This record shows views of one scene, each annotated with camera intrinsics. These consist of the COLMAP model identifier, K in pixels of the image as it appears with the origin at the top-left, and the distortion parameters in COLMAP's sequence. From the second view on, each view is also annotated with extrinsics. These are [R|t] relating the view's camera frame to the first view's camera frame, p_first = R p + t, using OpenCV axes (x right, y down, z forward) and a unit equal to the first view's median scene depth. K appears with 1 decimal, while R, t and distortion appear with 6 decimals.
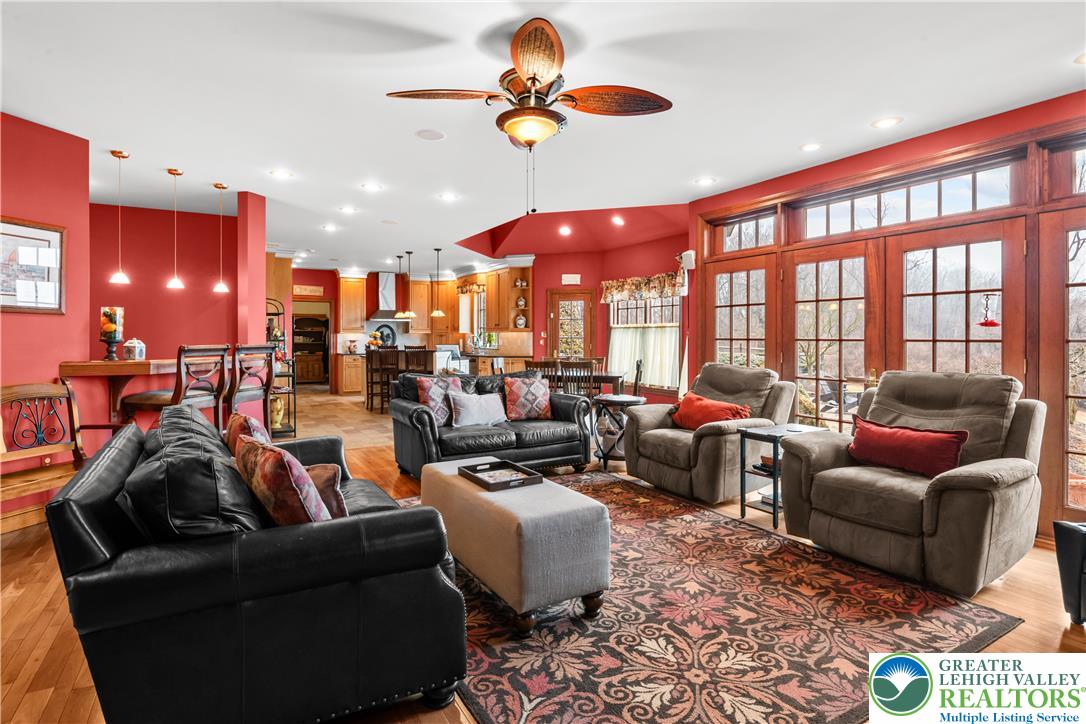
lens RADIAL K [[553.4, 0, 540.1], [0, 553.4, 338.8], [0, 0, 1]] dist [0.001490, -0.005437]
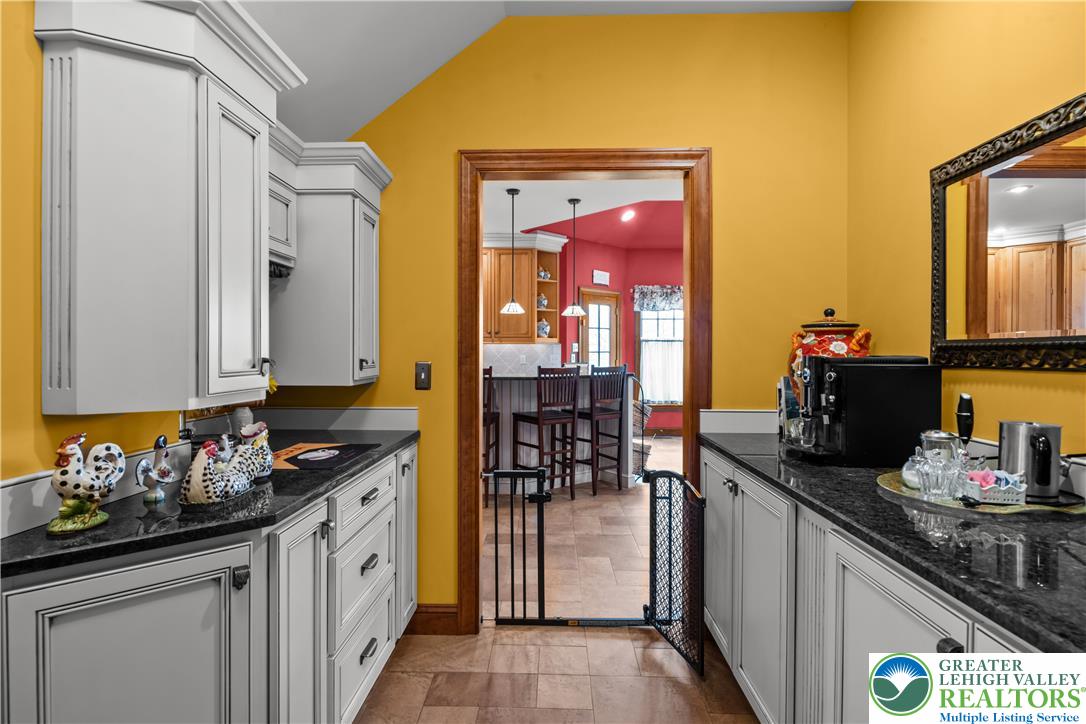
lens RADIAL K [[516.5, 0, 536.9], [0, 516.5, 357.6], [0, 0, 1]] dist [-0.002274, -0.002211]
pose [[0.525189, -0.007648, 0.850951, -1.236284], [0.003647, 0.999971, 0.006737, 0.002175], [-0.850978, -0.000435, 0.525202, 1.385349]]
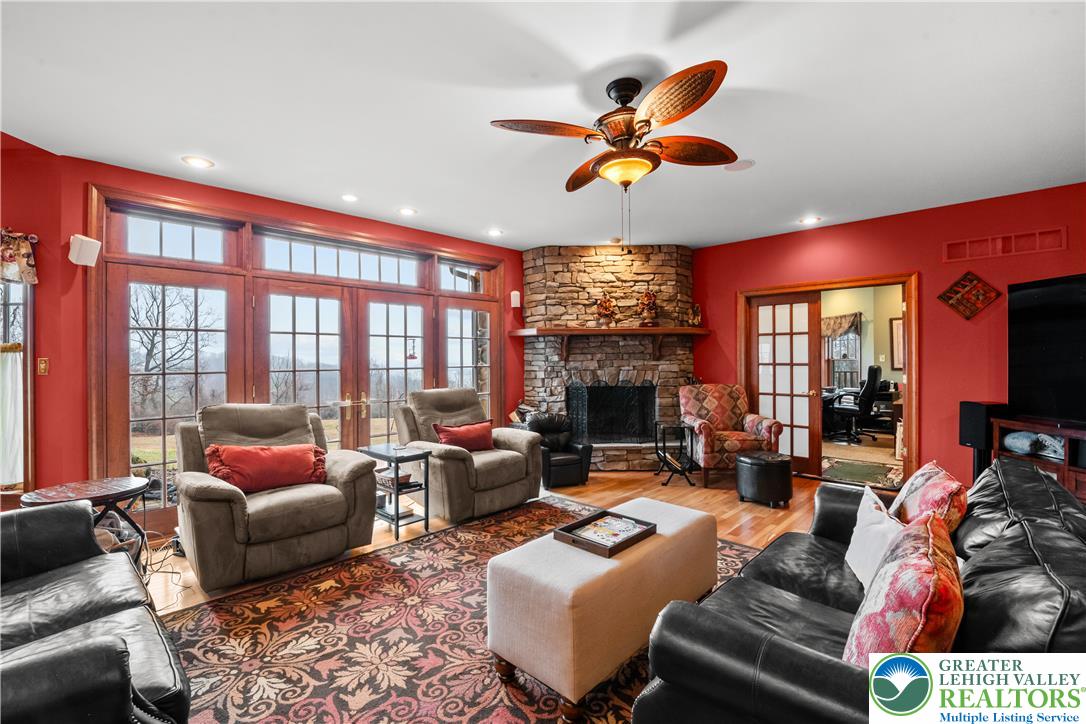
lens RADIAL K [[474.6, 0, 534.7], [0, 474.6, 358.1], [0, 0, 1]] dist [-0.008841, -0.001498]
pose [[-0.267576, 0.001685, 0.963535, -0.446076], [0.010610, 0.999943, 0.001198, -0.017424], [-0.963478, 0.010544, -0.267579, 0.760848]]
